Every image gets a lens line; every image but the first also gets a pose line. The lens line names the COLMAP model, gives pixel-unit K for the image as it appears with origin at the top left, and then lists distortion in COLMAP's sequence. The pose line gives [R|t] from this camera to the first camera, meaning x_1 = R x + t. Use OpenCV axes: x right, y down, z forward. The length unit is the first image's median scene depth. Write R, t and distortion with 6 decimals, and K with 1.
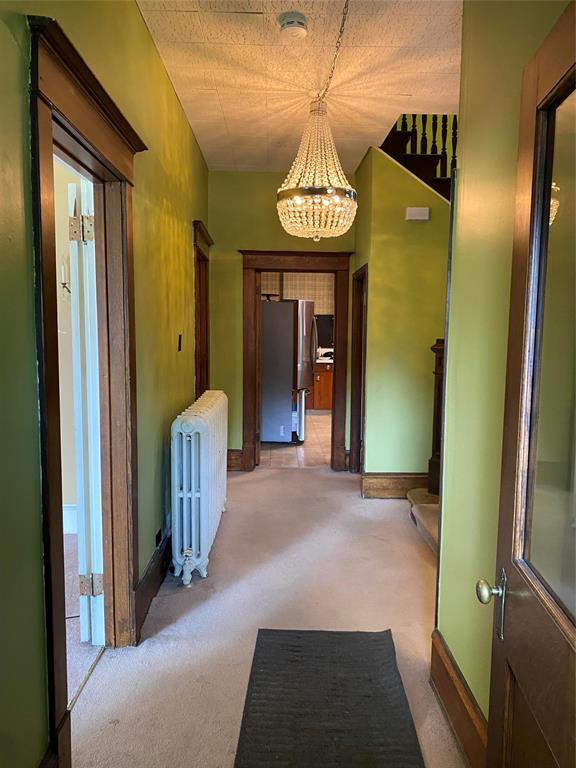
lens RADIAL K [[578.7, 0, 287.4], [0, 578.7, 383.3], [0, 0, 1]] dist [0.035219, -0.049971]
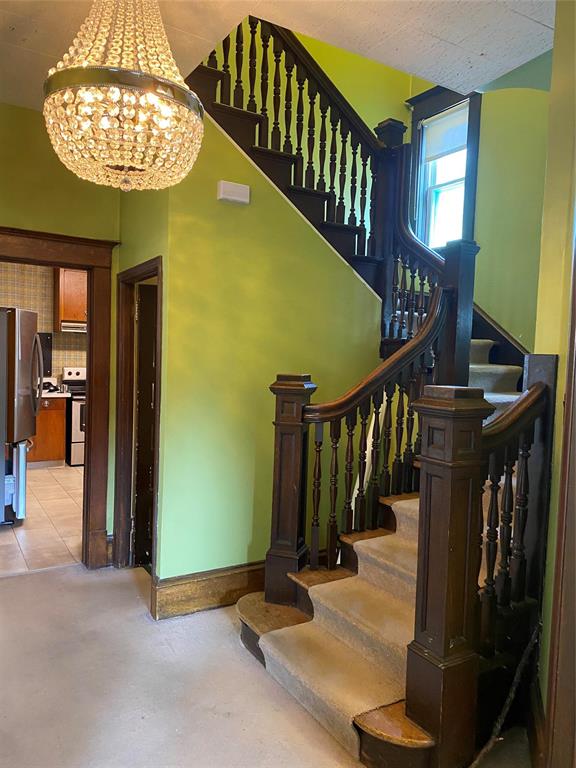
lens RADIAL K [[578.7, 0, 286.2], [0, 578.7, 388.6], [0, 0, 1]] dist [0.035219, -0.049971]
pose [[0.864195, -0.004270, 0.503139, -0.068263], [0.021105, 0.999392, -0.027768, -0.036585], [-0.502714, 0.034615, 0.863759, 0.365994]]
